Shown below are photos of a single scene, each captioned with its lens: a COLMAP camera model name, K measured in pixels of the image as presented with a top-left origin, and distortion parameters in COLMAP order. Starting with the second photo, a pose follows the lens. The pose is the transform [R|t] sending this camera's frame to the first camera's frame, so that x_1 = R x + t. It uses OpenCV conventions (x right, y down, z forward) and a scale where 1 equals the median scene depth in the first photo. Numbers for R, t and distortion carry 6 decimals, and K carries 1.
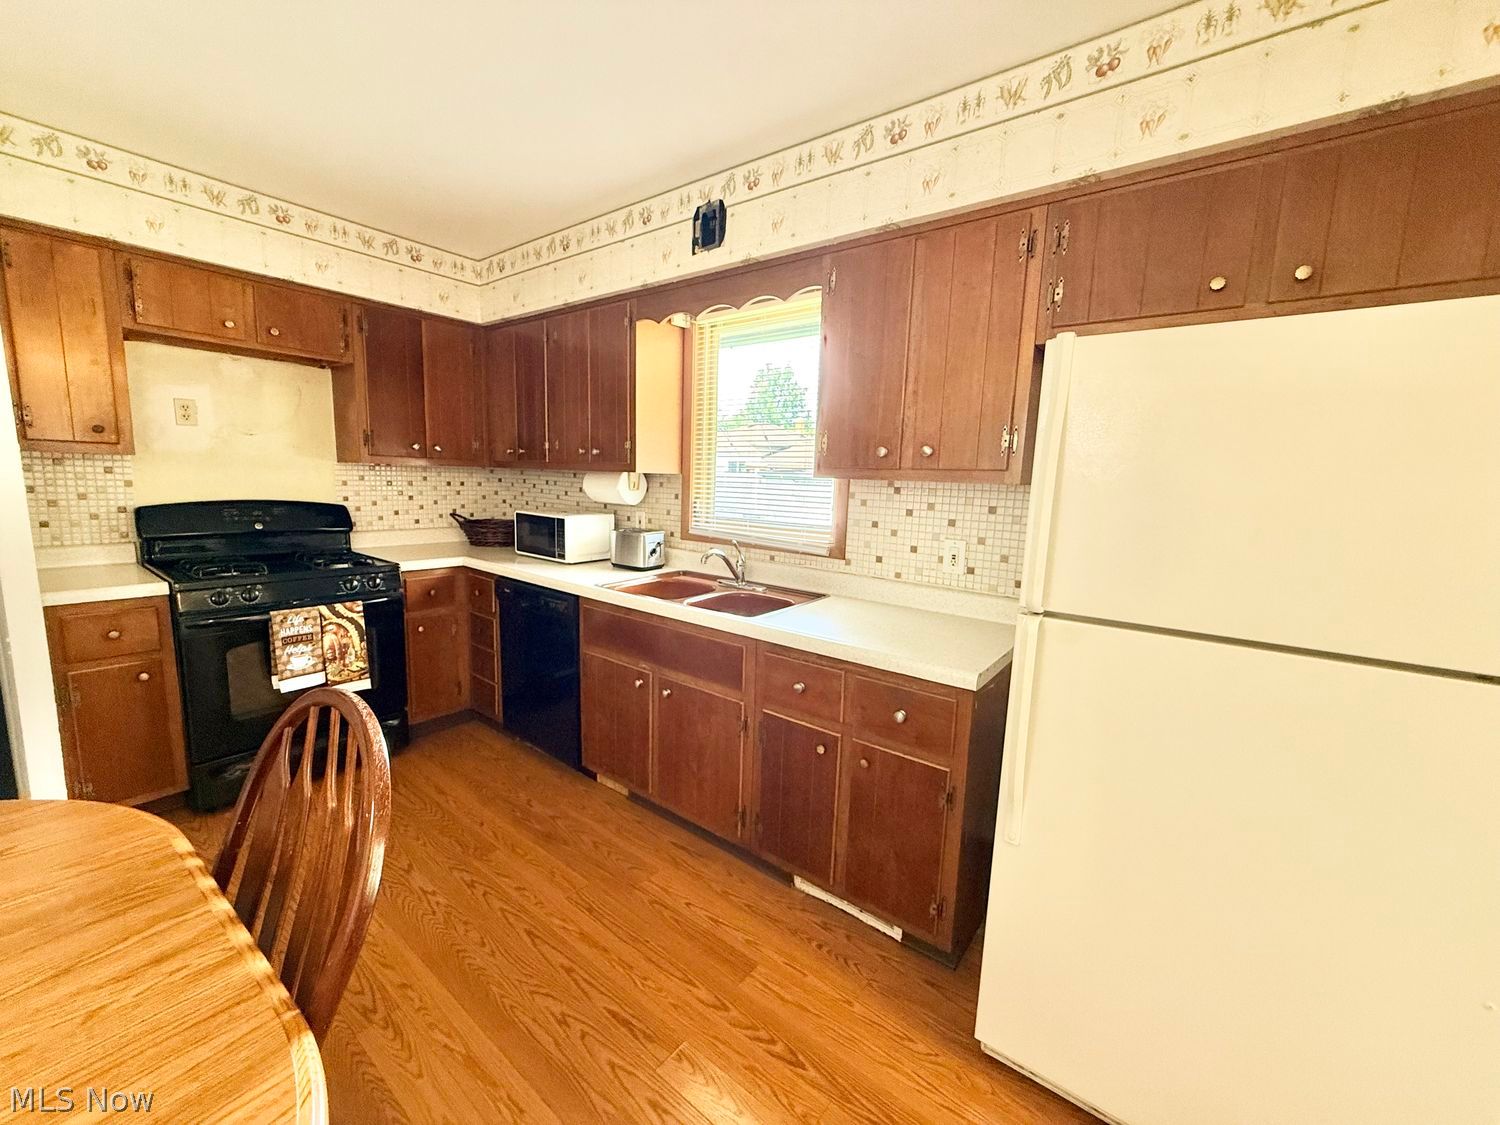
lens RADIAL K [[600.2, 0, 746.3], [0, 600.2, 564.1], [0, 0, 1]] dist [-0.000103, -0.000181]
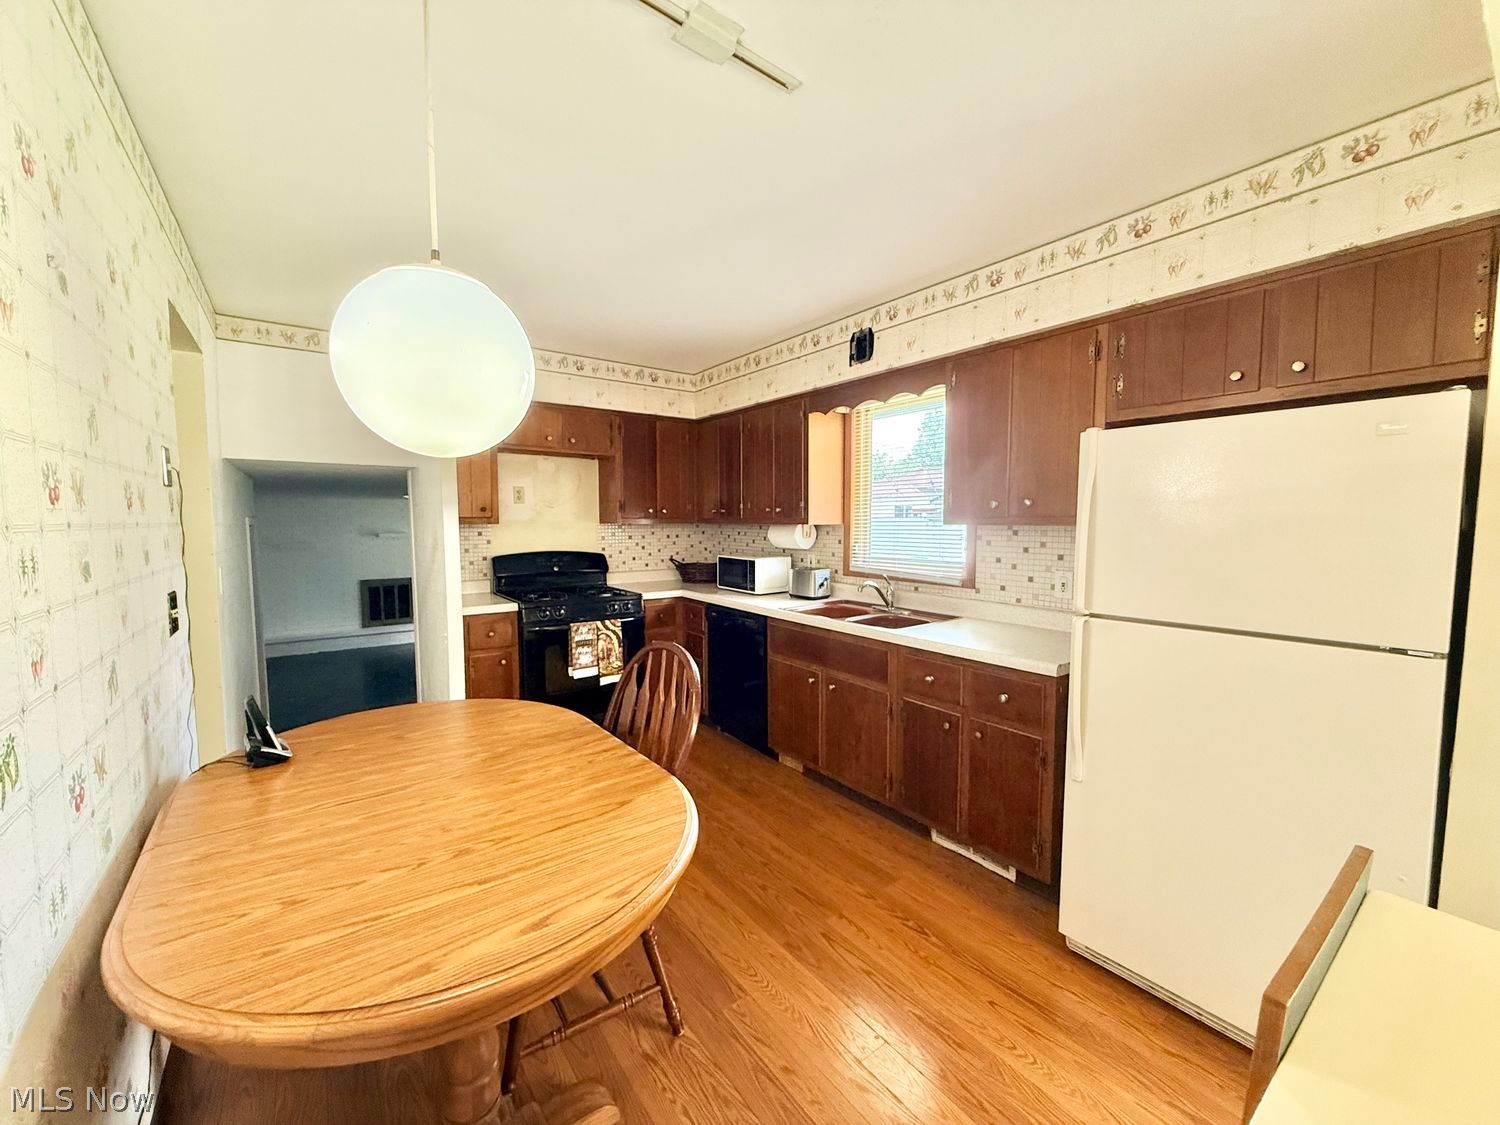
lens RADIAL K [[600.2, 0, 745.2], [0, 600.2, 564.7], [0, 0, 1]] dist [-0.000103, -0.000181]
pose [[0.961499, -0.013532, -0.274474, 0.050832], [-0.007332, 0.997168, -0.074847, 0.041580], [0.274710, 0.073978, 0.958677, -0.347370]]
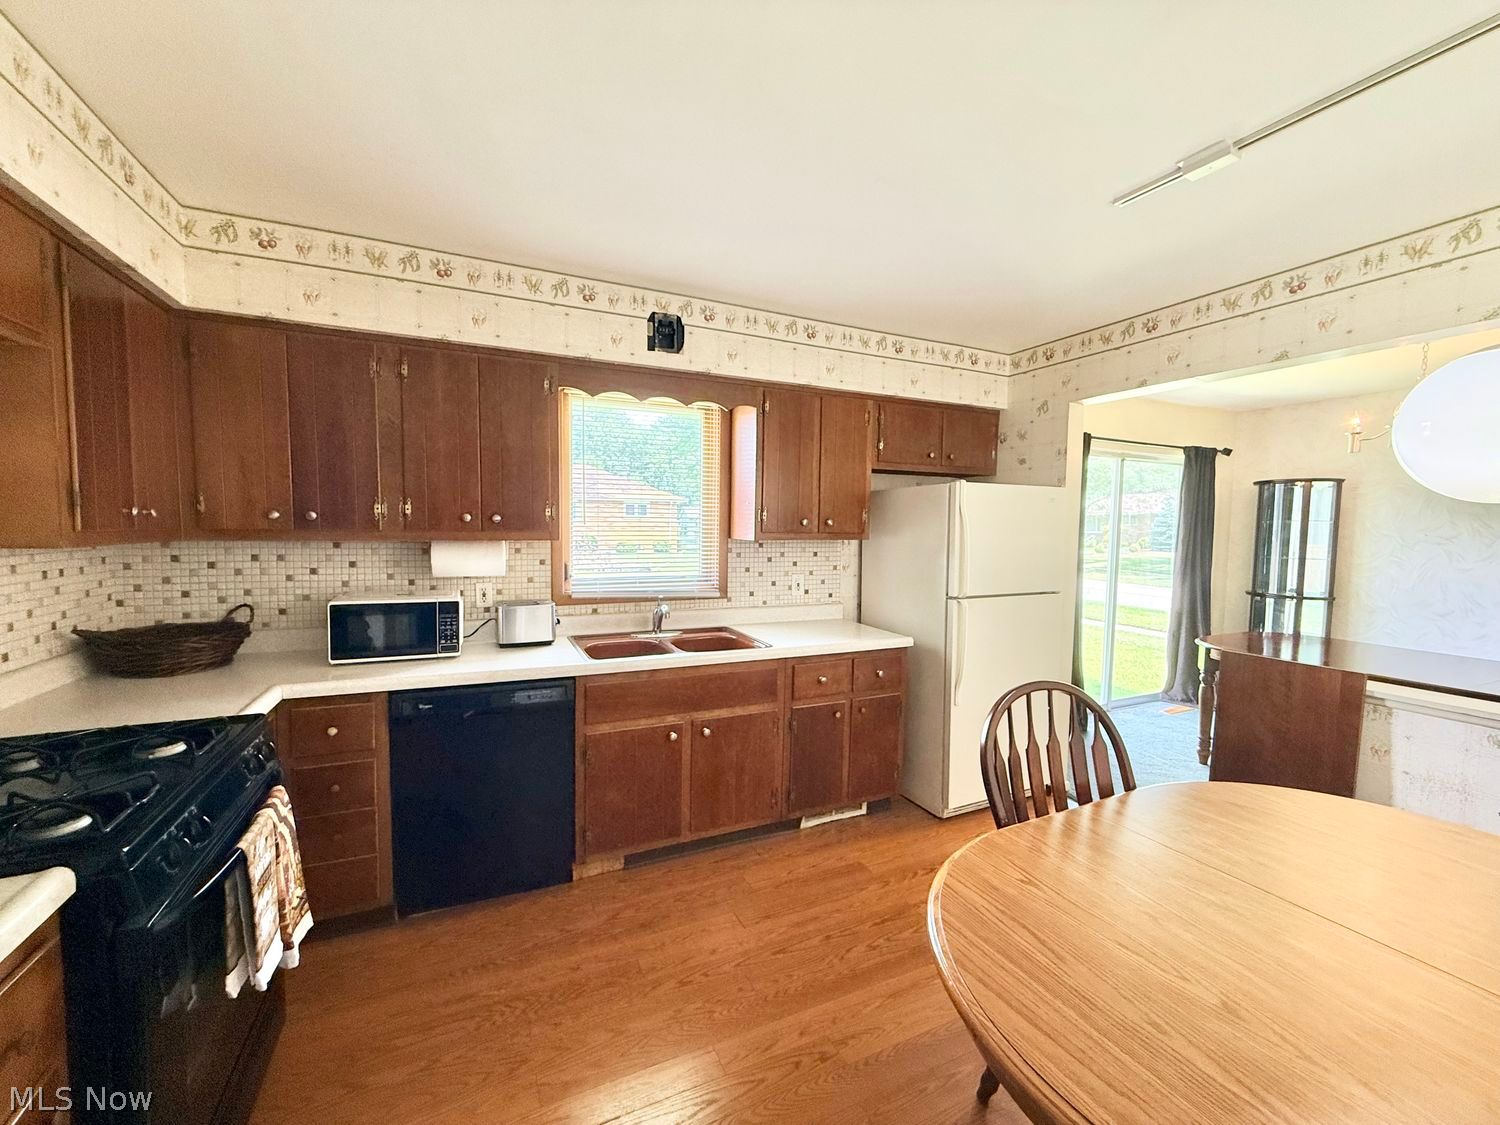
lens RADIAL K [[600.2, 0, 745.2], [0, 600.2, 564.3], [0, 0, 1]] dist [-0.000103, -0.000181]
pose [[0.457114, -0.085350, 0.885304, -1.045094], [0.133413, 0.990703, 0.026625, -0.117832], [-0.879345, 0.105940, 0.464251, 0.352415]]
